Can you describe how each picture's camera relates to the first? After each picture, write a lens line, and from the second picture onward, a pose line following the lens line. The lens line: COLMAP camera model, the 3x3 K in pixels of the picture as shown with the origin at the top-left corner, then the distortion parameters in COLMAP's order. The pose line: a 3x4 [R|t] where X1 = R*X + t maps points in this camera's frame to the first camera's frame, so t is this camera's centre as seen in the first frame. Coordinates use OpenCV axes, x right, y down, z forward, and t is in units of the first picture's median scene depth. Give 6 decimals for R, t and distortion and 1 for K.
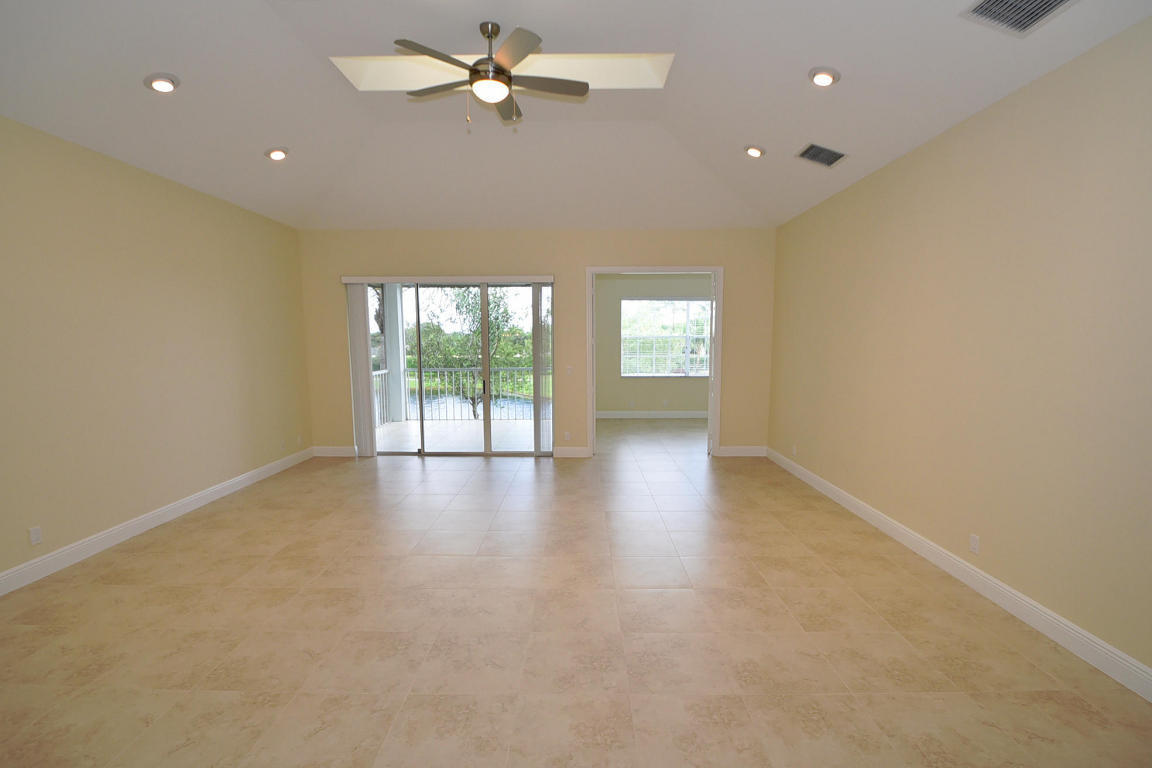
lens RADIAL K [[523.0, 0, 576.0], [0, 523.0, 406.0], [0, 0, 1]] dist [-0.002747, -0.000726]
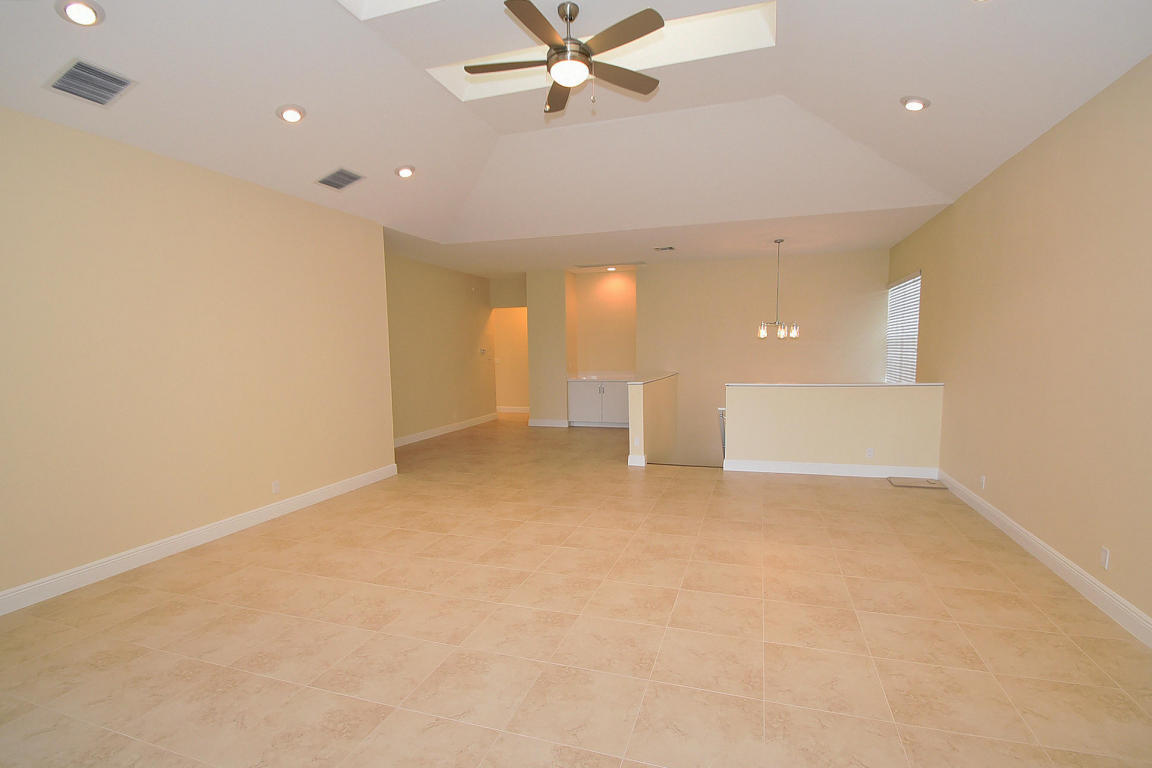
lens RADIAL K [[538.7, 0, 579.4], [0, 538.7, 409.4], [0, 0, 1]] dist [-0.001731, -0.000538]
pose [[-0.954160, -0.022744, 0.298433, -0.343664], [0.049320, 0.971529, 0.231729, -0.176201], [-0.295207, 0.235825, -0.925872, 1.472646]]
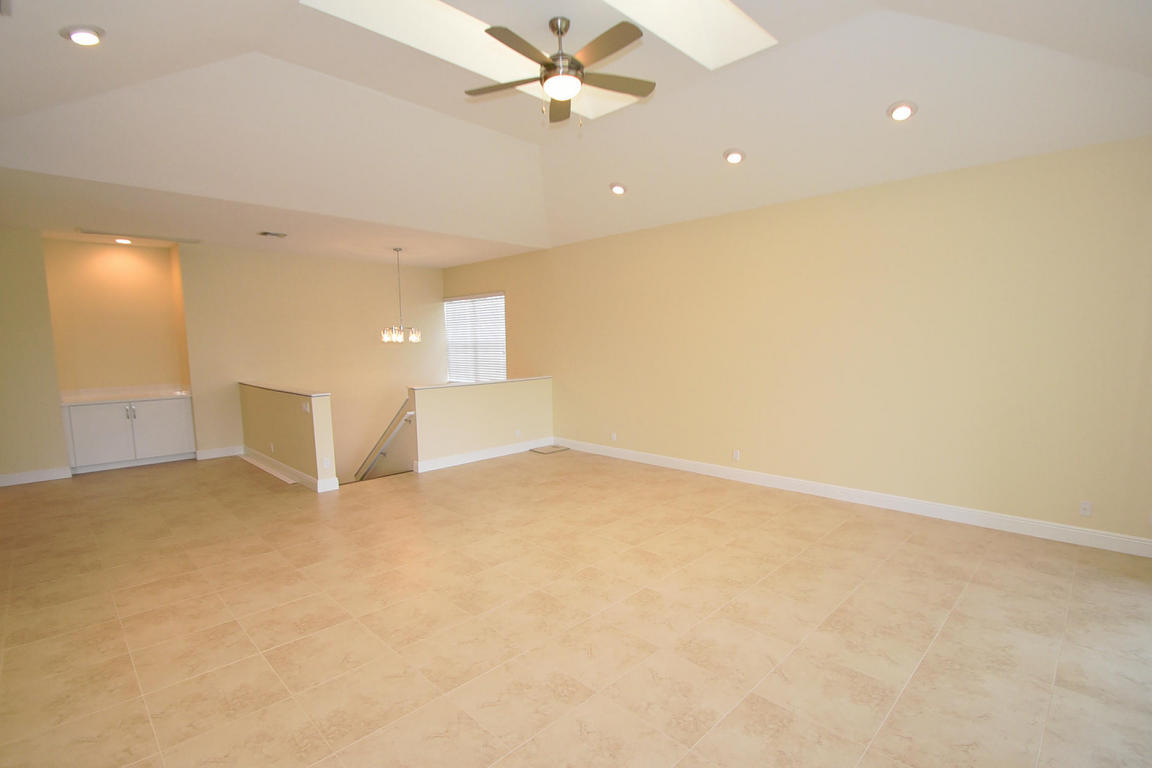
lens RADIAL K [[535.8, 0, 576.0], [0, 535.8, 405.2], [0, 0, 1]] dist [0.001071, -0.012838]
pose [[-0.700340, 0.091390, -0.707935, 0.416078], [-0.078450, 0.975908, 0.203591, -0.170301], [0.709486, 0.198121, -0.676297, 1.306669]]
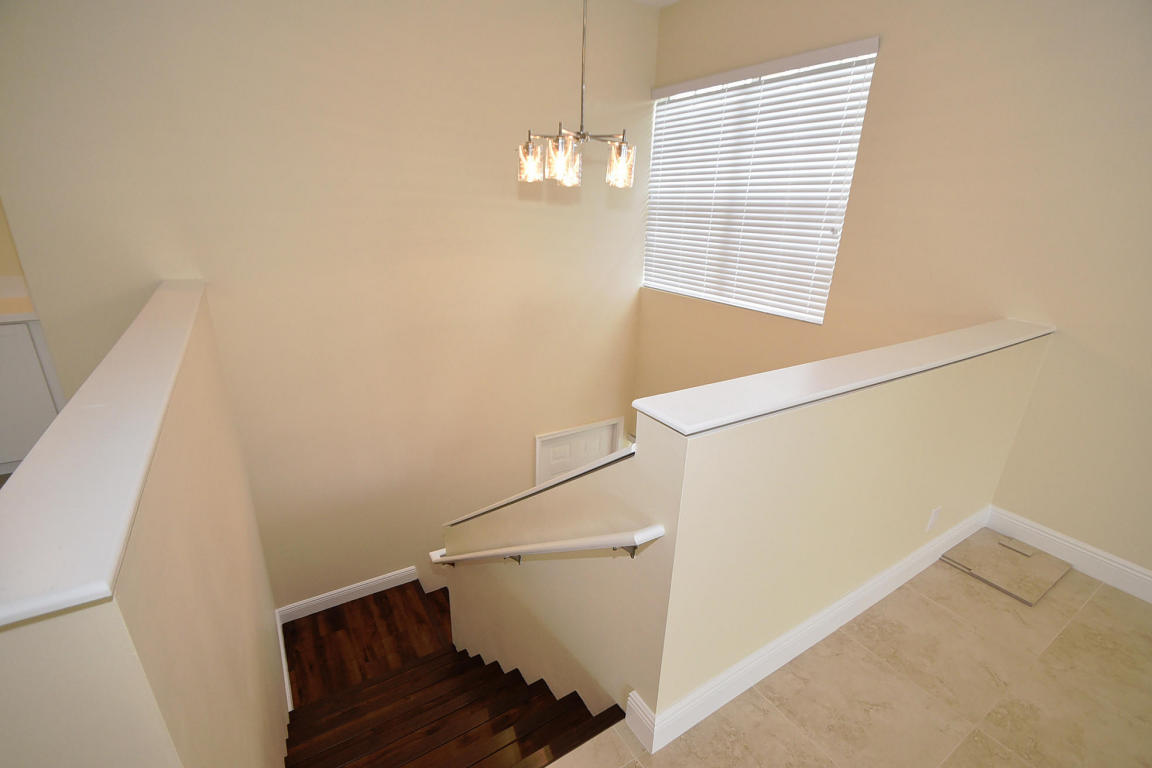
lens RADIAL K [[507.3, 0, 579.0], [0, 507.3, 407.0], [0, 0, 1]] dist [-0.011312, -0.000389]
pose [[-0.839006, 0.174294, -0.515452, -0.117101], [-0.097656, 0.883693, 0.457766, -0.012131], [0.535287, 0.434406, -0.724403, 0.193365]]
